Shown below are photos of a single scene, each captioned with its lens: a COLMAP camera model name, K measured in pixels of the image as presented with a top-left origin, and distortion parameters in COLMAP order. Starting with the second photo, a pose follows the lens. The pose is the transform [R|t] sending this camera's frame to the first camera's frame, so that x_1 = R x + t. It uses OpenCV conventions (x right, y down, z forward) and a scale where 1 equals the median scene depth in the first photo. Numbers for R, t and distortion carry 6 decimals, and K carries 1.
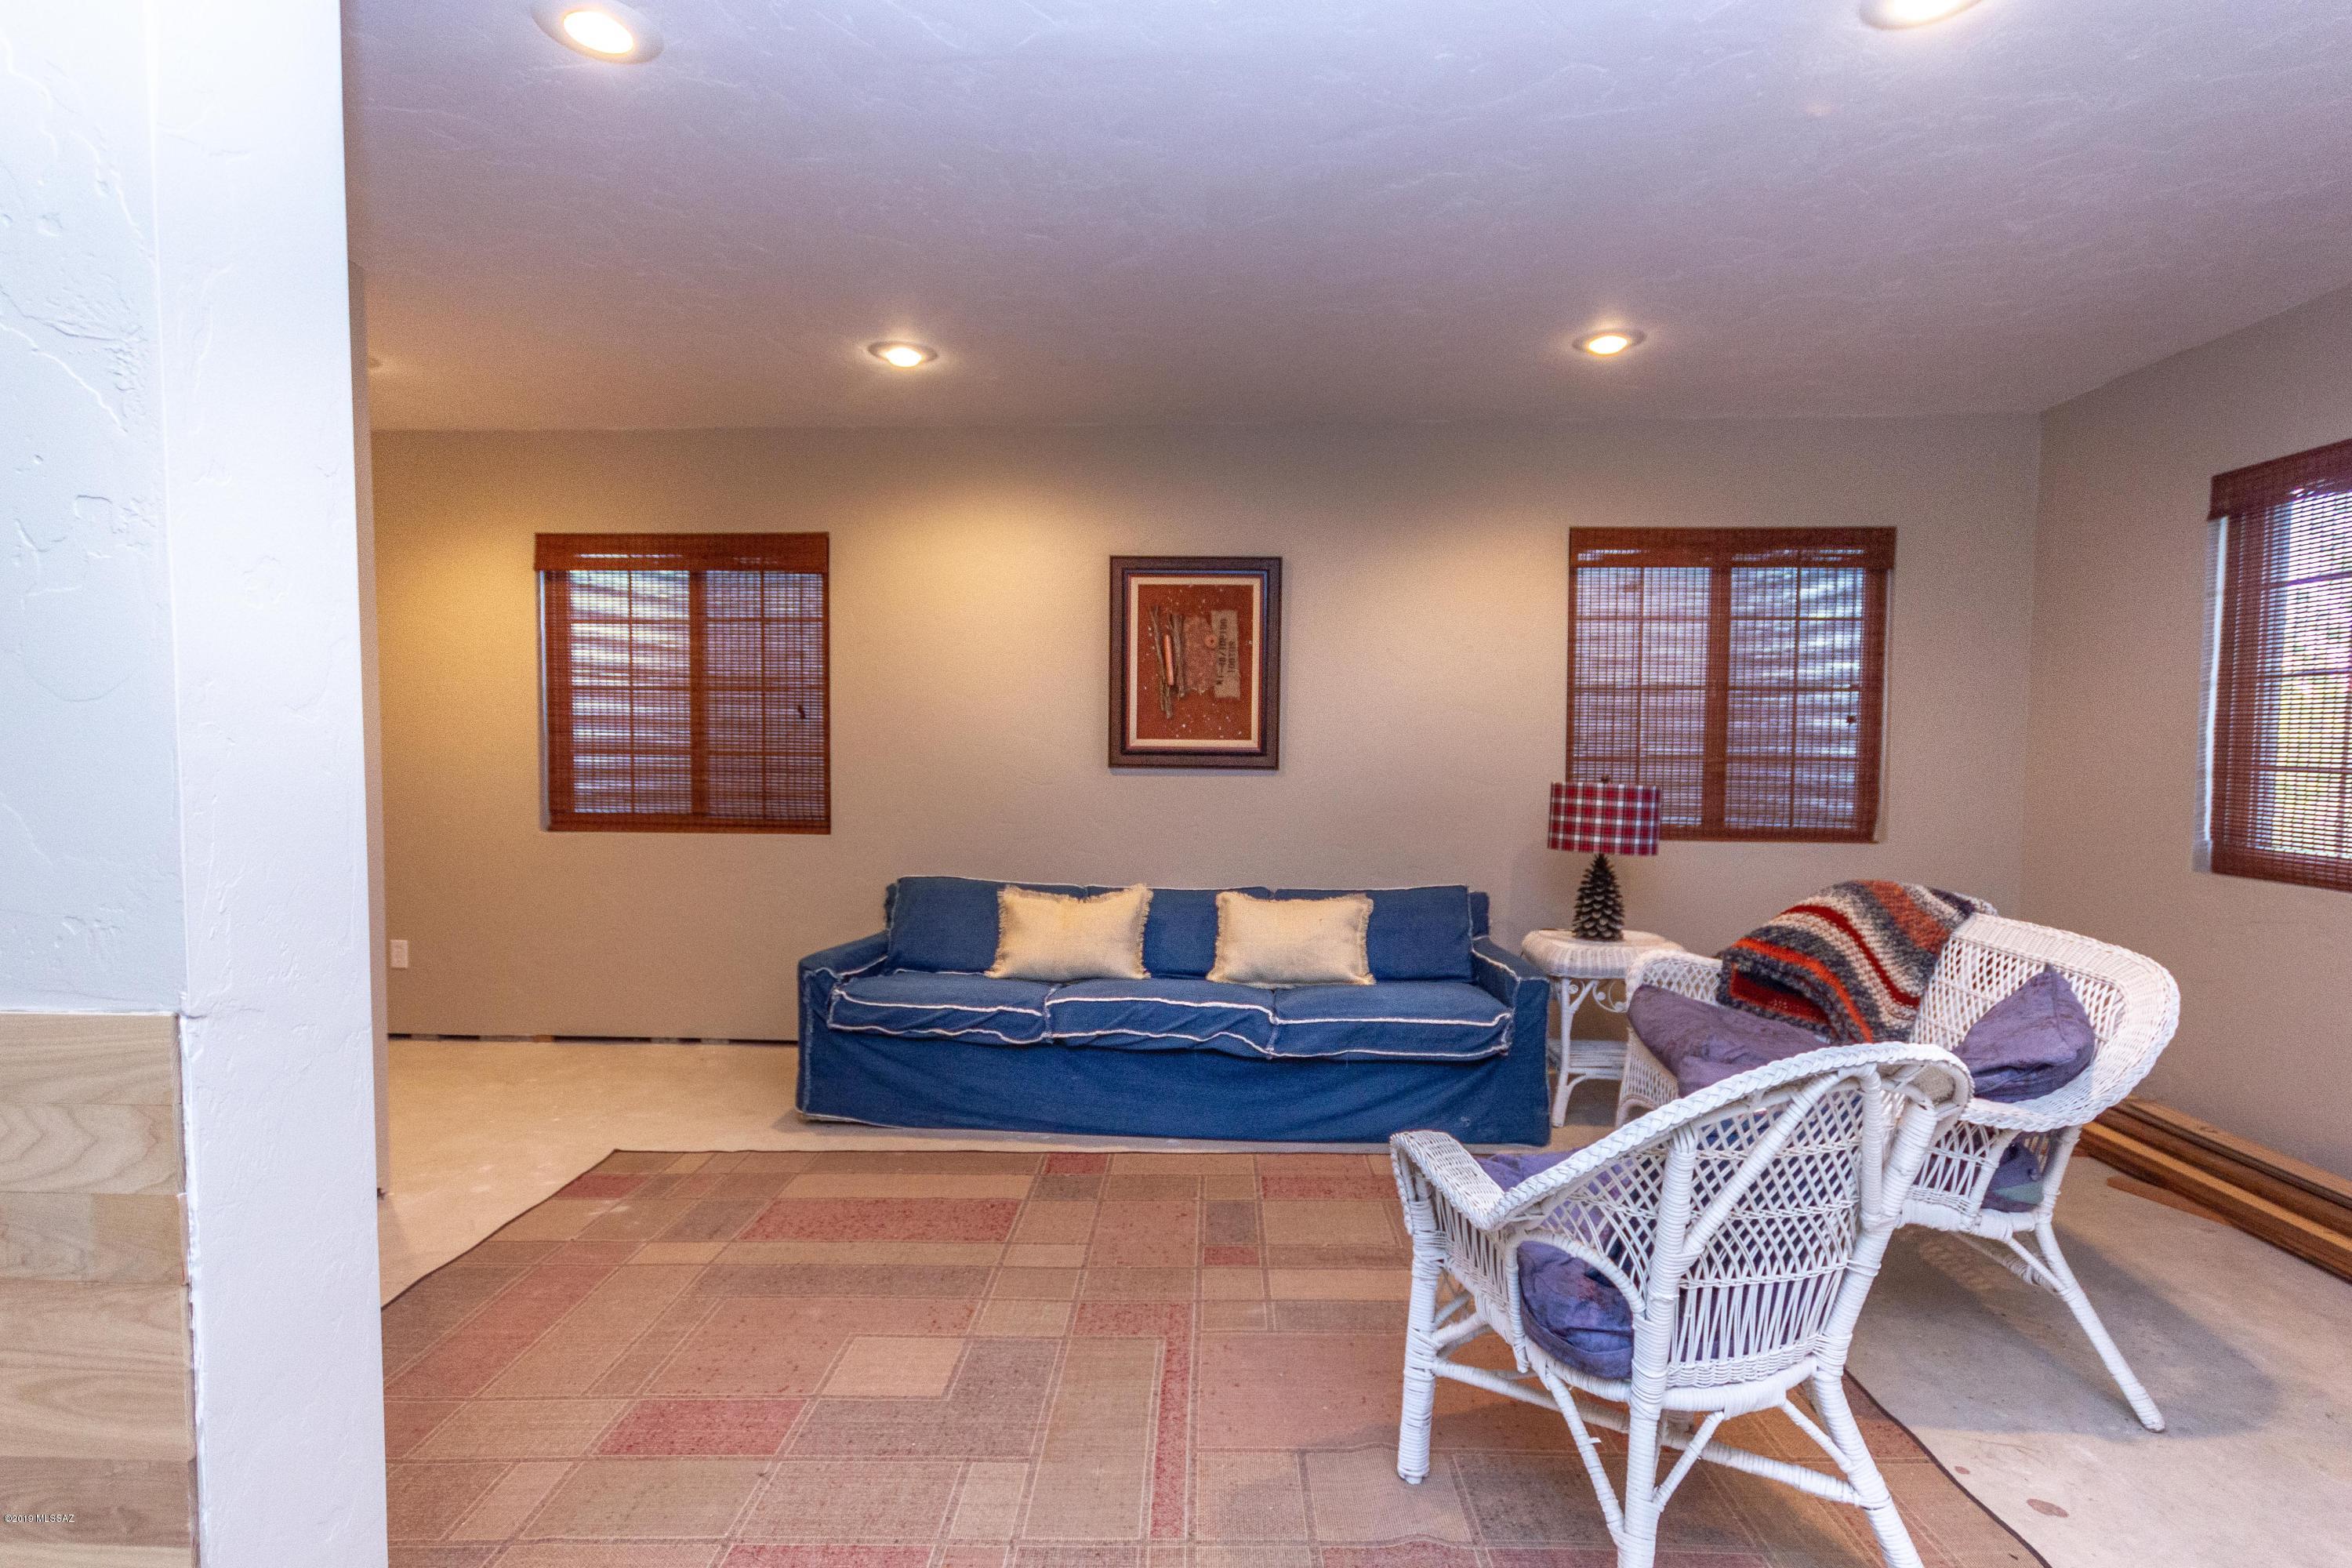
lens RADIAL K [[1090.8, 0, 1184.5], [0, 1090.8, 788.8], [0, 0, 1]] dist [0.008455, 0.001797]
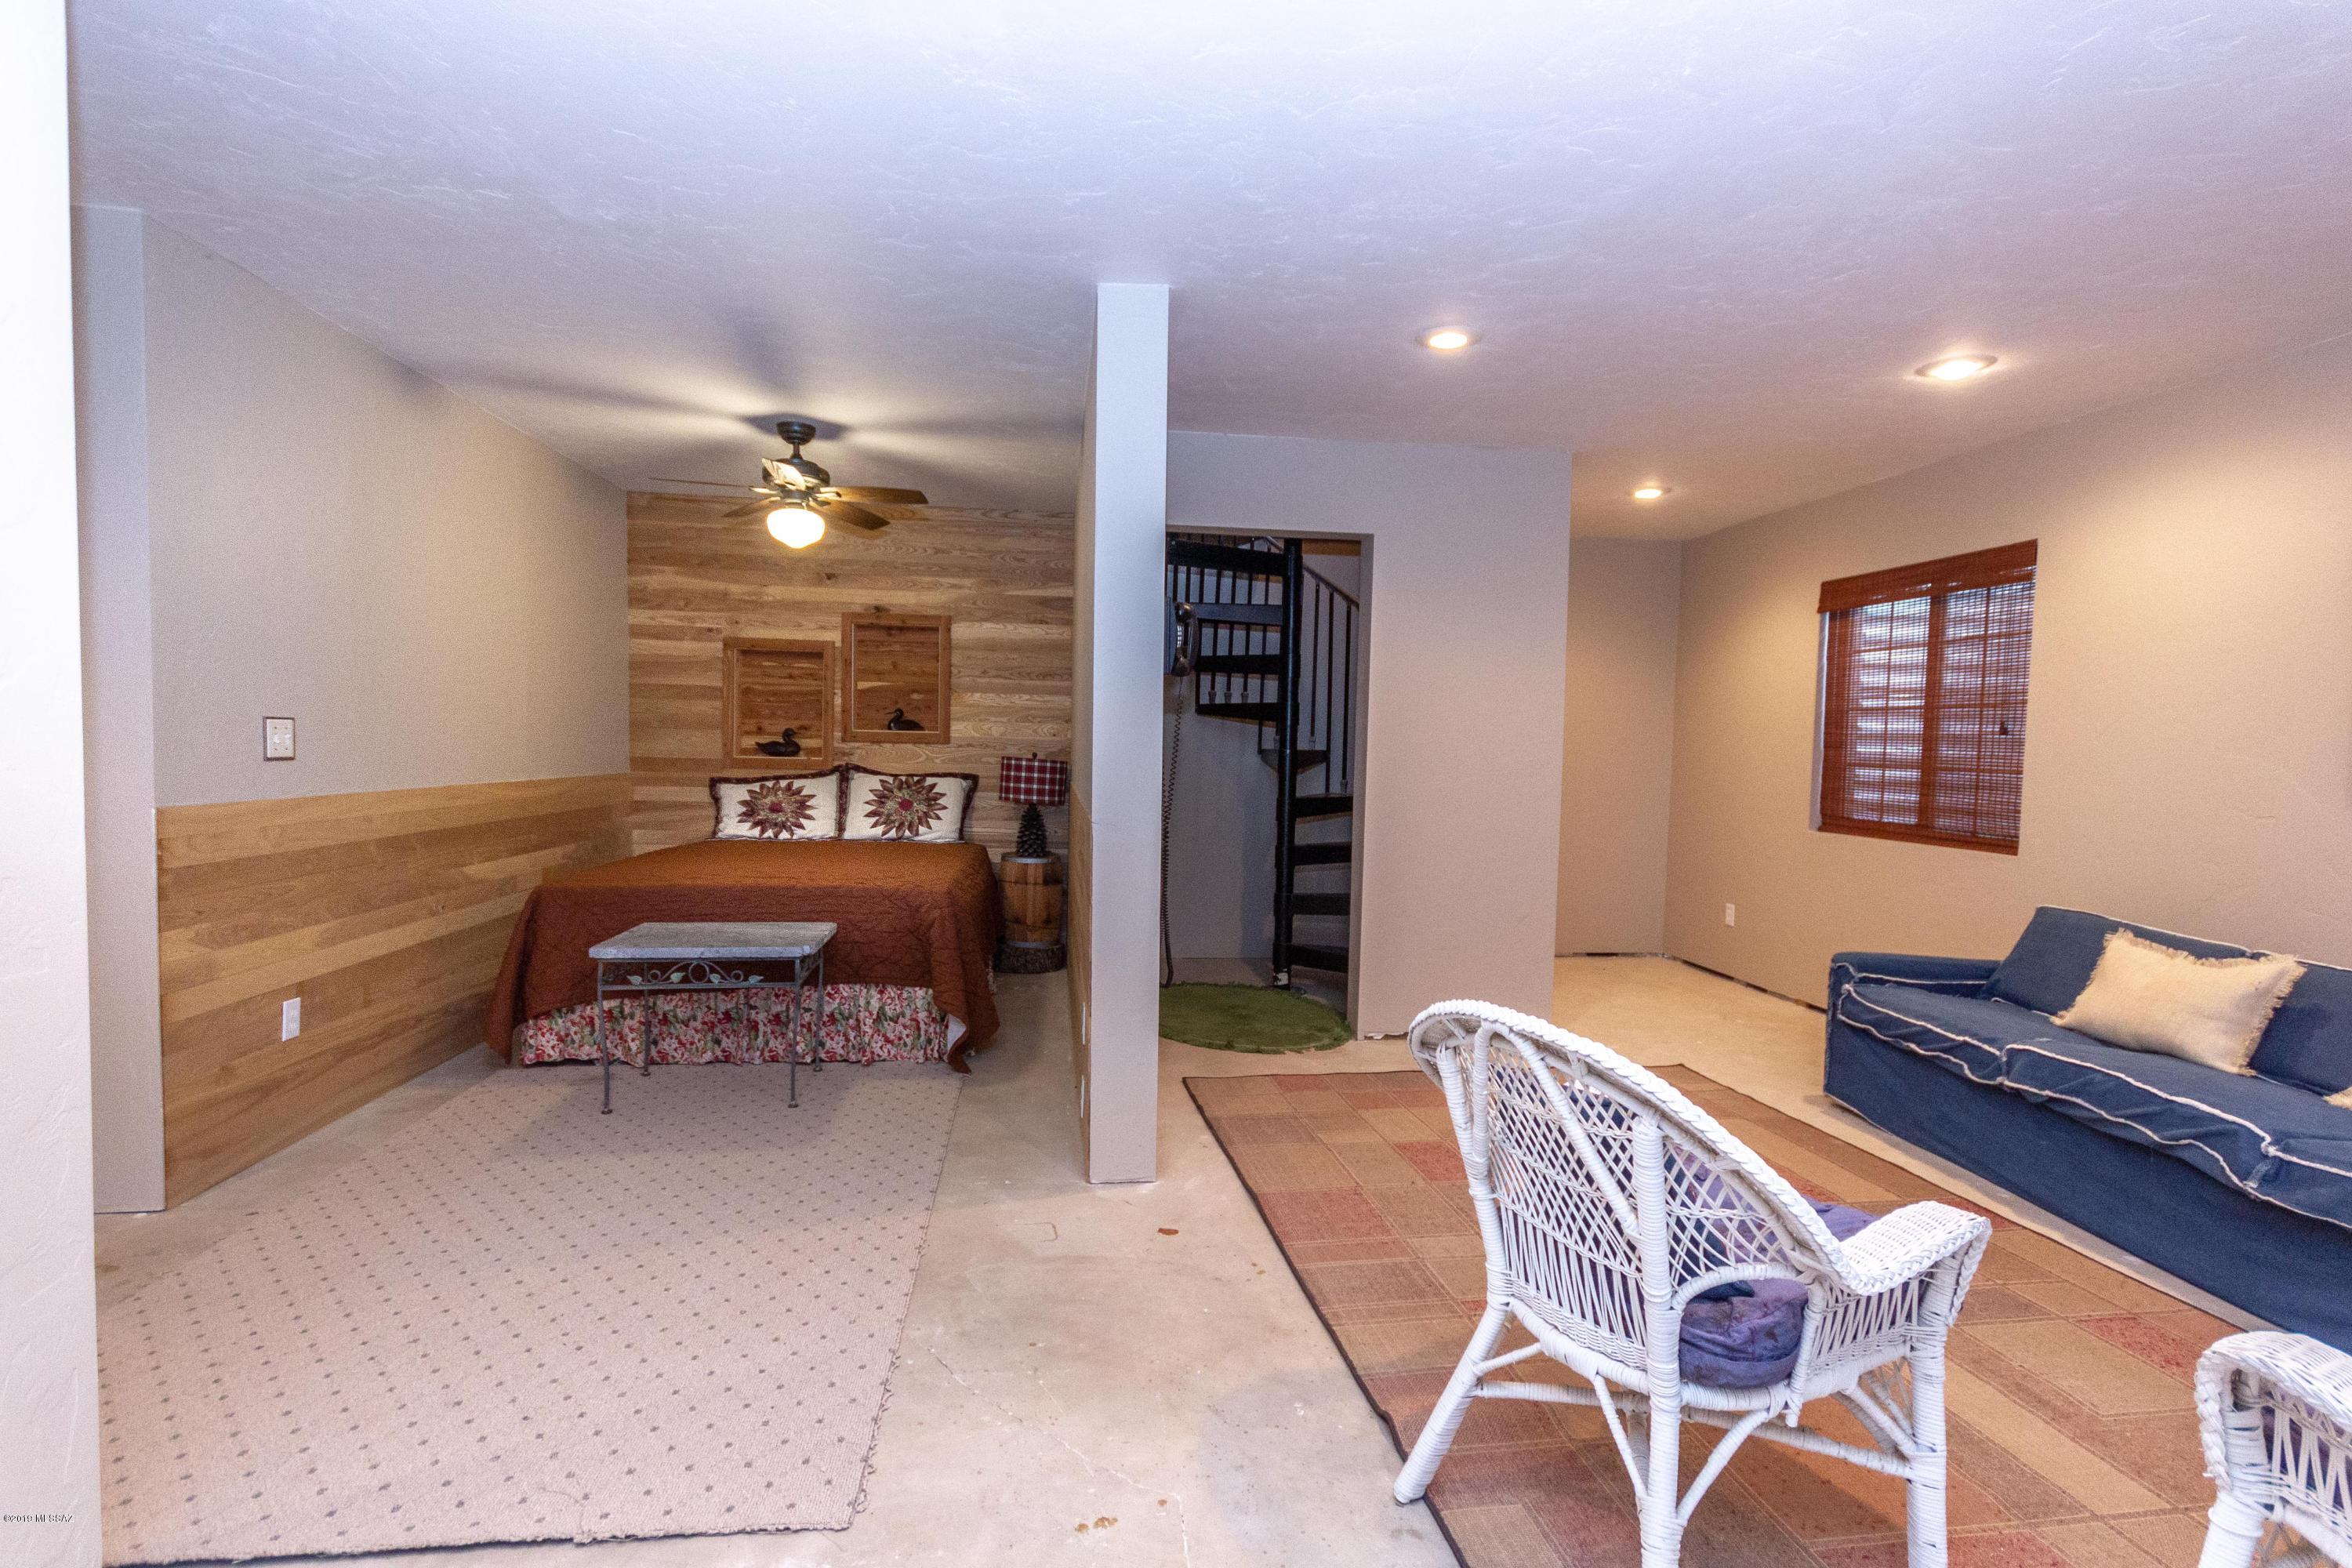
lens RADIAL K [[1090.8, 0, 1184.5], [0, 1090.8, 788.8], [0, 0, 1]] dist [0.008455, 0.001797]
pose [[0.165484, 0.034507, -0.985609, 0.553926], [-0.056678, 0.998069, 0.025427, 0.001216], [0.984582, 0.051654, 0.167120, 0.149815]]
